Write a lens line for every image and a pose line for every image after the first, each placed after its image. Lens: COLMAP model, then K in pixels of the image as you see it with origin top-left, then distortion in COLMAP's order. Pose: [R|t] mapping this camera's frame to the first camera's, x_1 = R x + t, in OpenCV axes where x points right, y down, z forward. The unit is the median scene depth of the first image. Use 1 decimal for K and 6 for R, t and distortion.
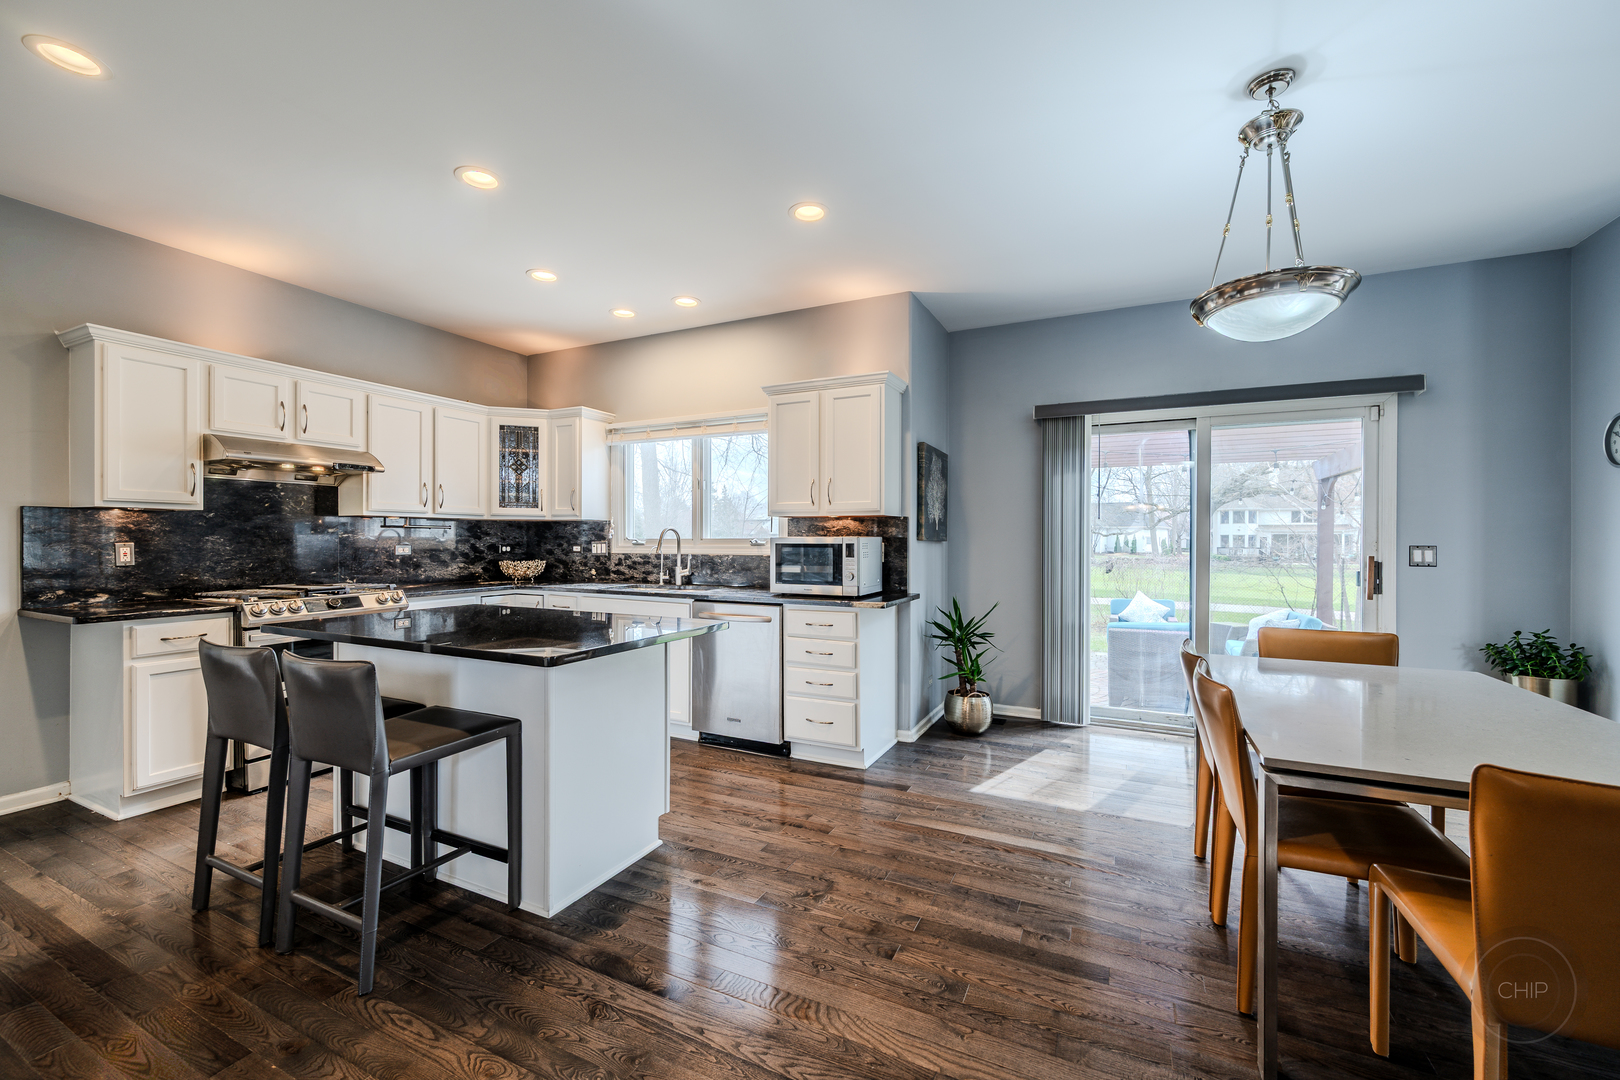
lens RADIAL K [[646.4, 0, 817.8], [0, 646.4, 537.9], [0, 0, 1]] dist [-0.000526, -0.000170]
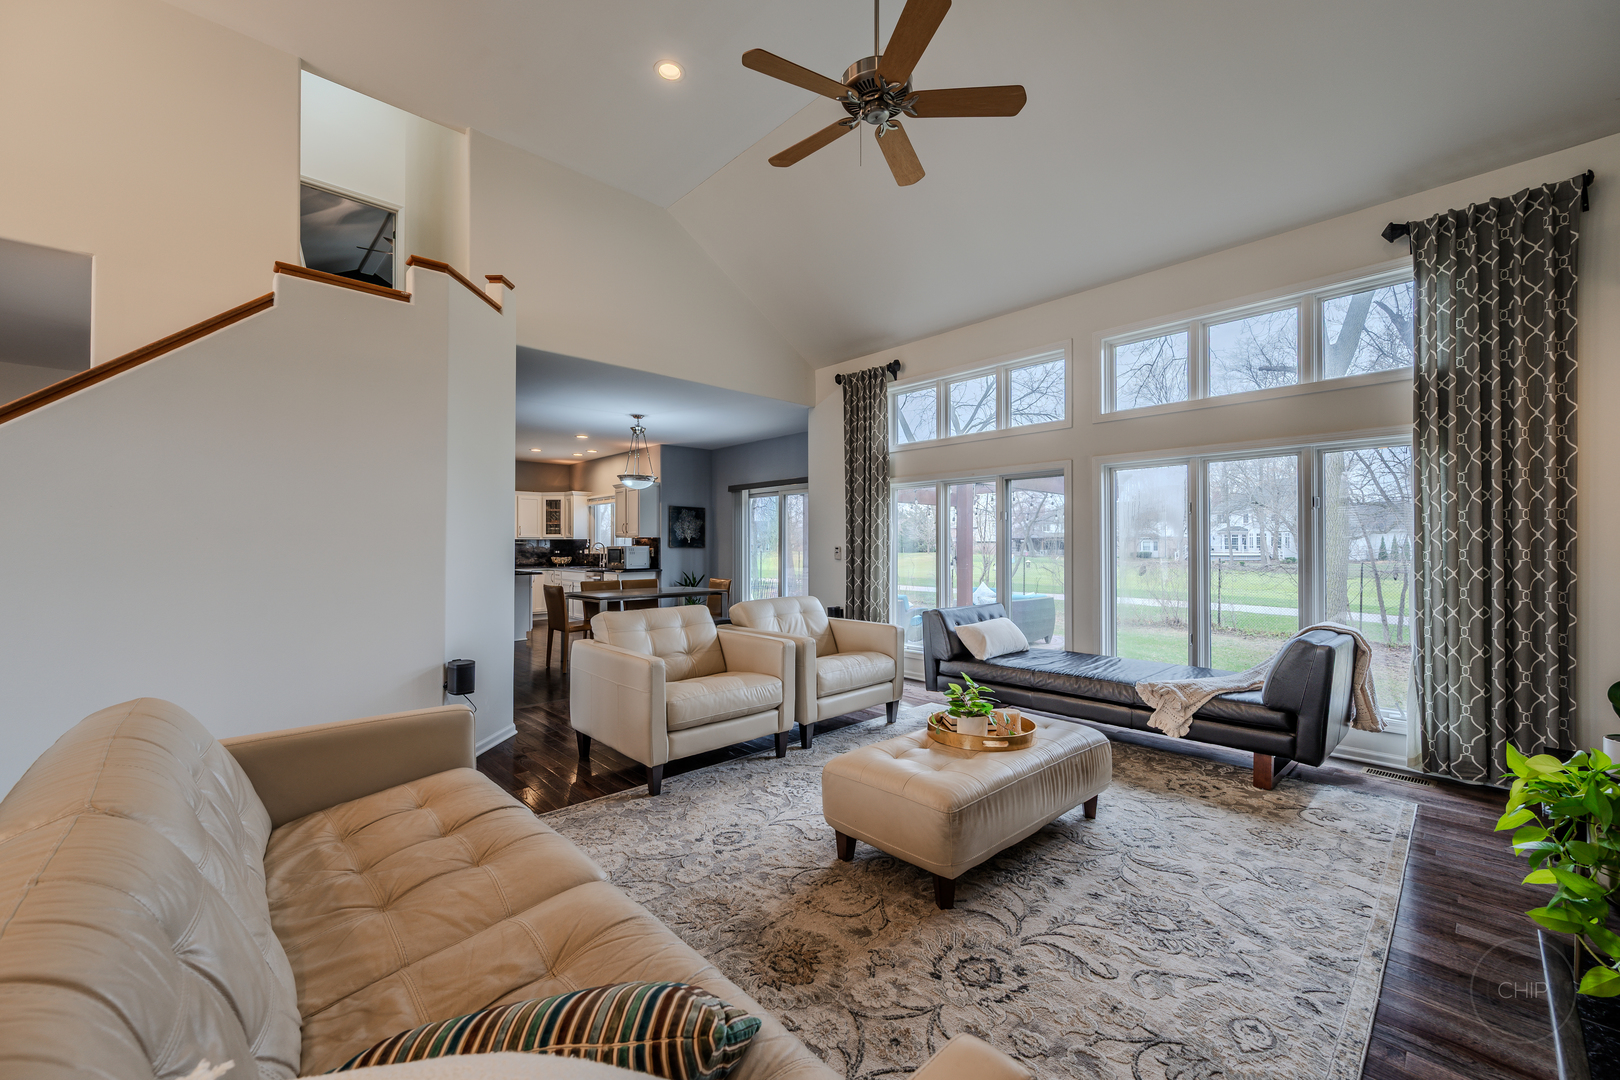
lens RADIAL K [[646.4, 0, 817.8], [0, 646.4, 537.9], [0, 0, 1]] dist [-0.000526, -0.000170]
pose [[0.937756, -0.010888, -0.347124, 1.288069], [0.007276, 0.999905, -0.011706, 0.001887], [0.347219, 0.008452, 0.937746, -0.902449]]
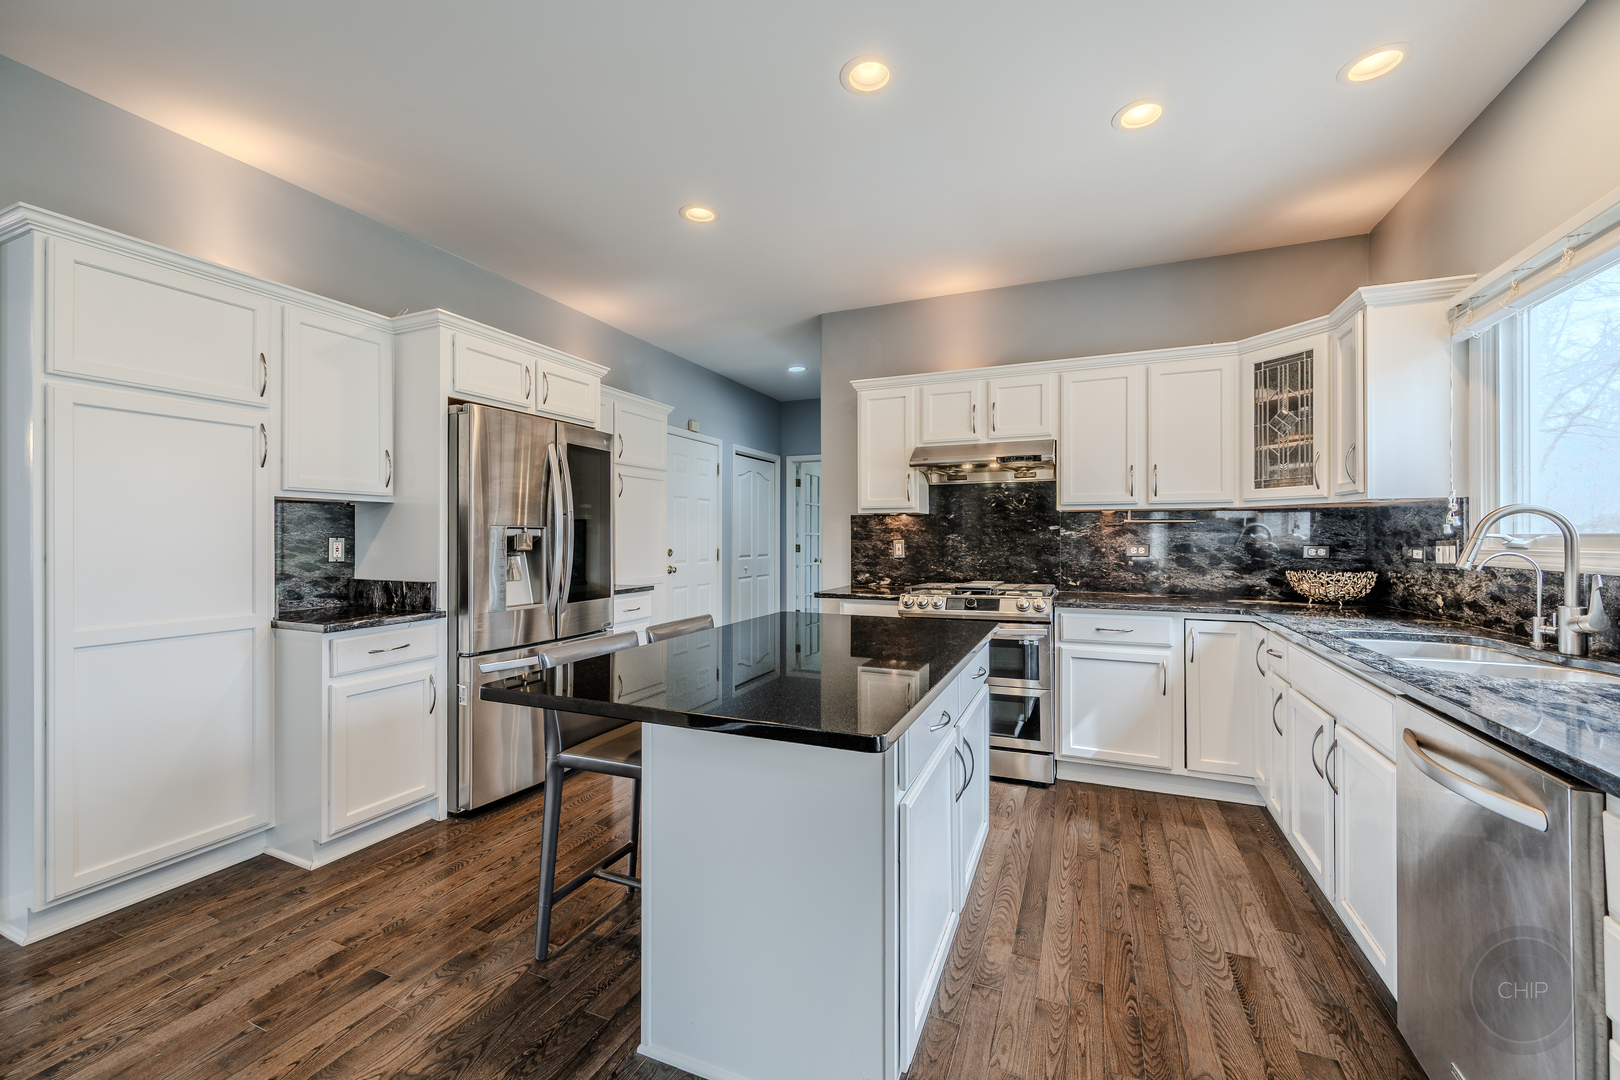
lens RADIAL K [[646.4, 0, 817.8], [0, 646.4, 537.9], [0, 0, 1]] dist [-0.000526, -0.000170]
pose [[0.050357, -0.002417, -0.998728, 0.144650], [0.002360, 0.999995, -0.002301, 0.003509], [0.998728, -0.002241, 0.050363, 0.518103]]
